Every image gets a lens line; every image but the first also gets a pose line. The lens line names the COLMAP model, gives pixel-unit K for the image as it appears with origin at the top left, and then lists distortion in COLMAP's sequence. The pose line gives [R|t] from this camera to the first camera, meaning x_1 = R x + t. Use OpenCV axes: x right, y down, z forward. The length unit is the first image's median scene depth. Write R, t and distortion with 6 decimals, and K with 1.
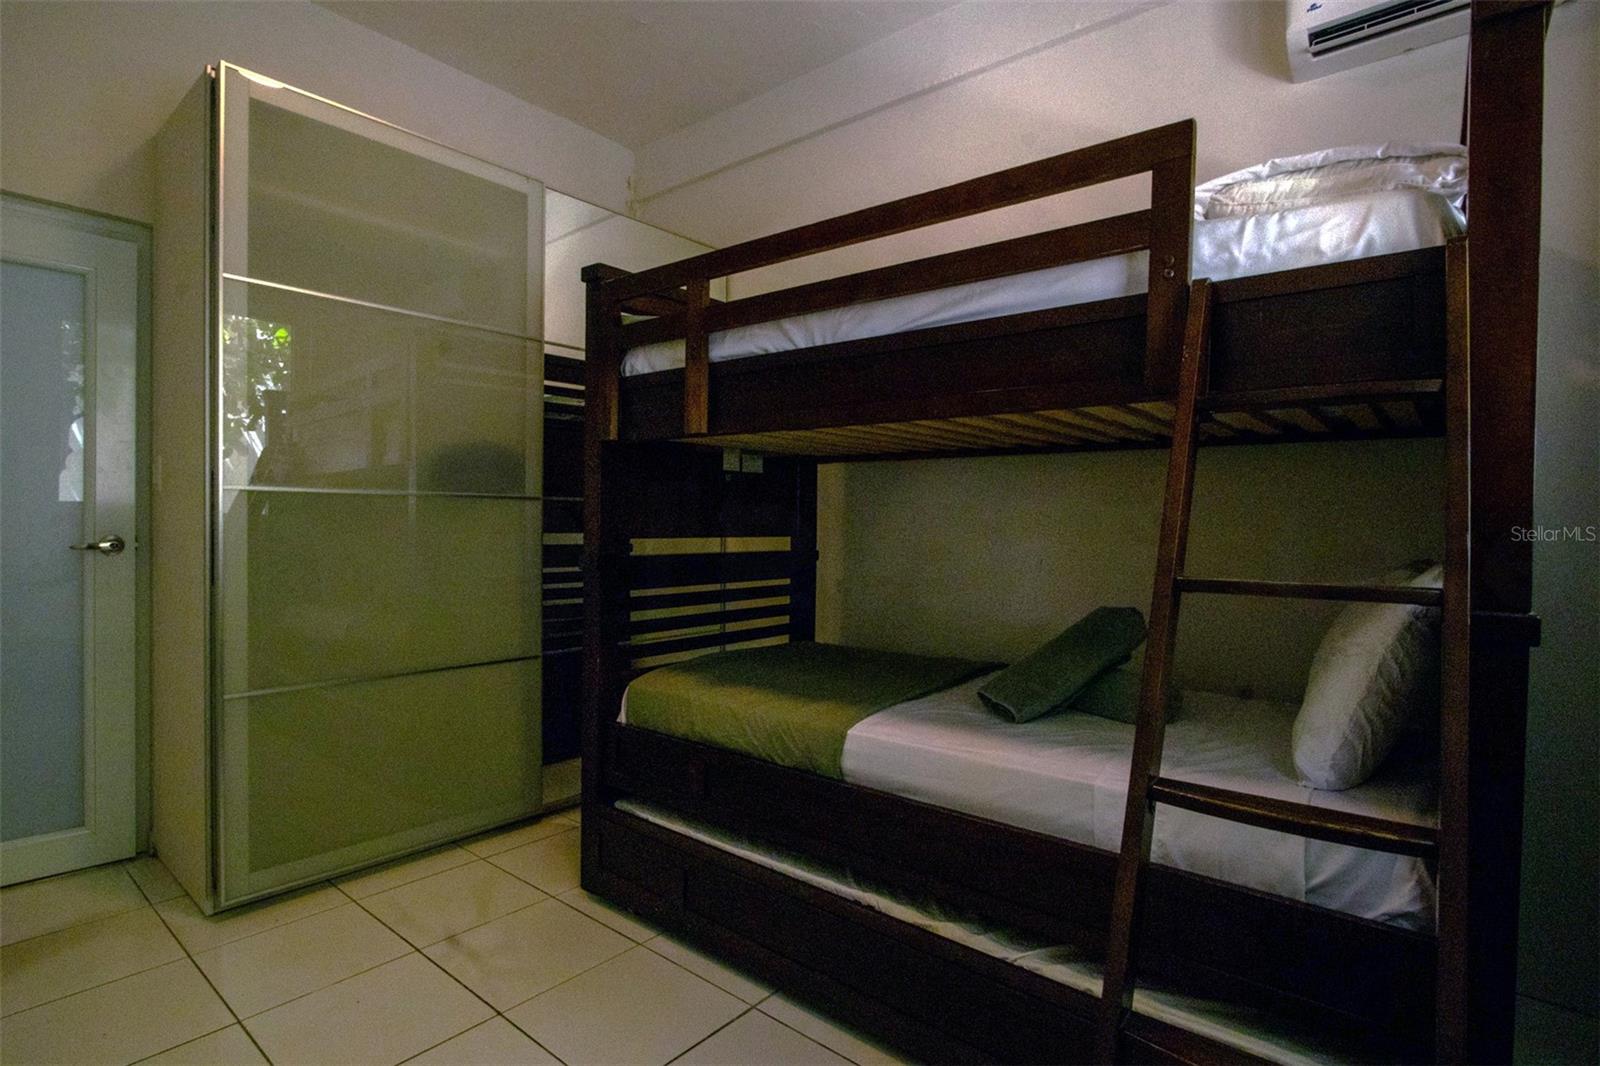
lens RADIAL K [[805.3, 0, 800.0], [0, 805.3, 533.0], [0, 0, 1]] dist [-0.015968, 0.001176]
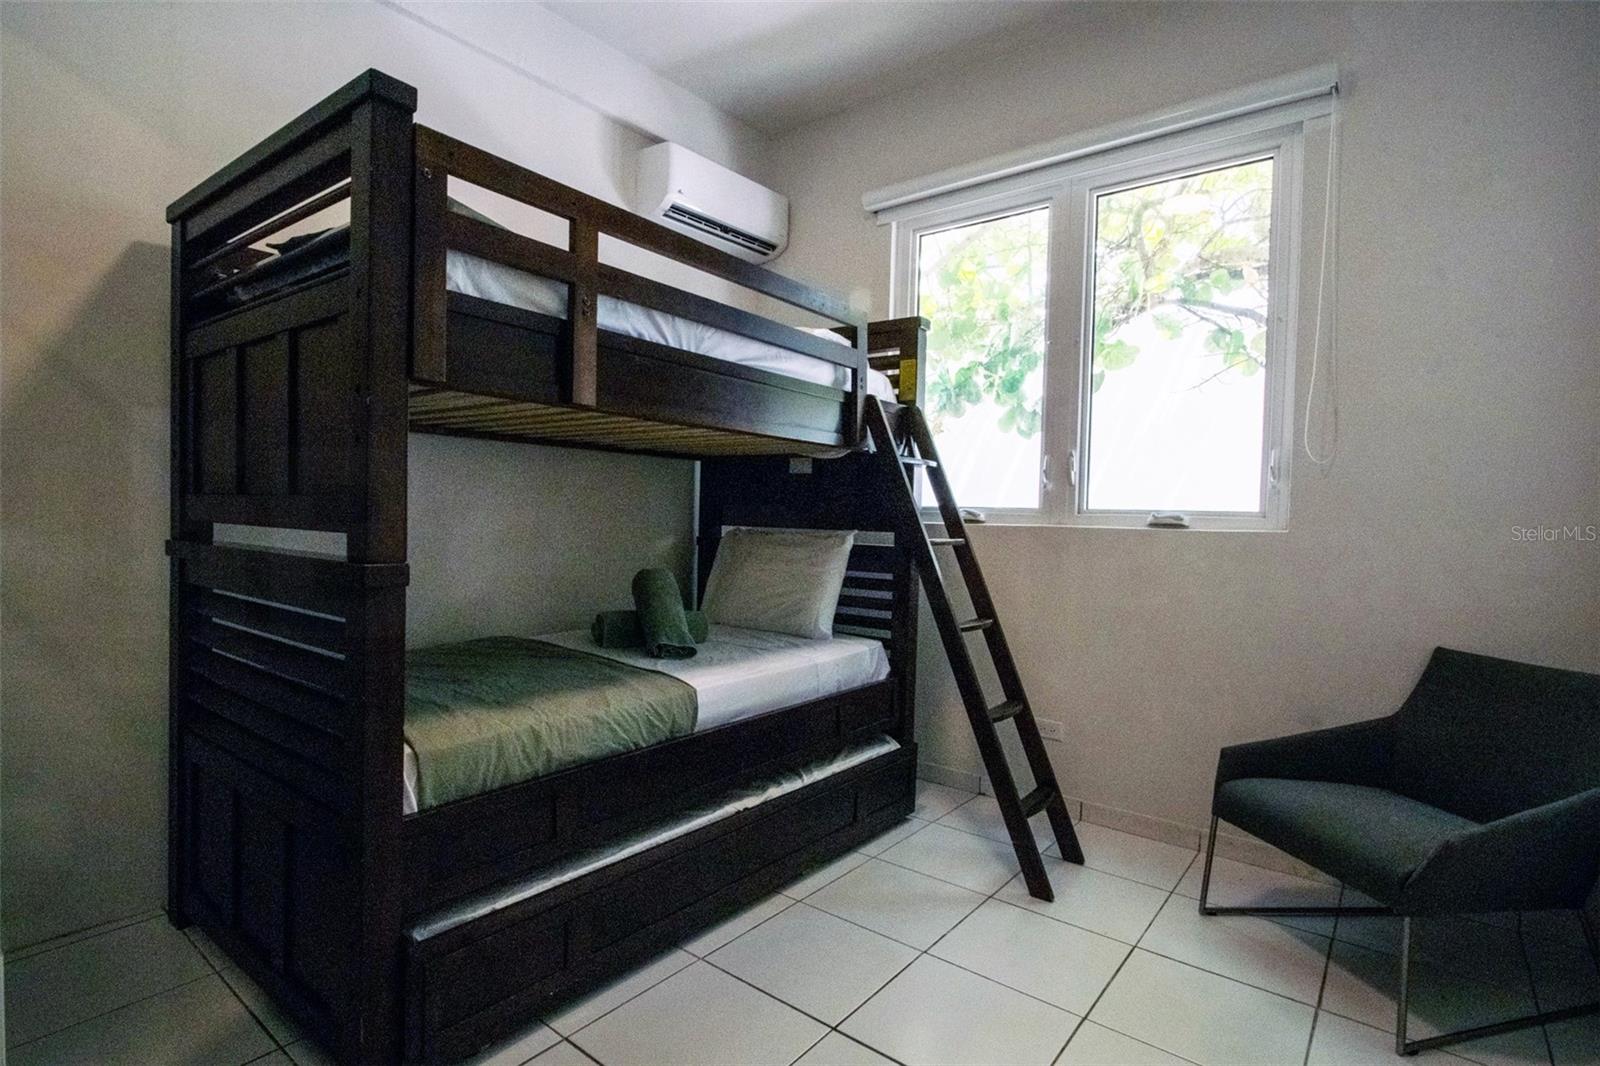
lens RADIAL K [[757.6, 0, 800.0], [0, 757.6, 533.0], [0, 0, 1]] dist [-0.014476, 0.000622]
pose [[-0.016986, -0.038441, 0.999117, -0.991892], [-0.016169, 0.999141, 0.038167, -0.025227], [-0.999725, -0.015506, -0.017593, 0.833285]]
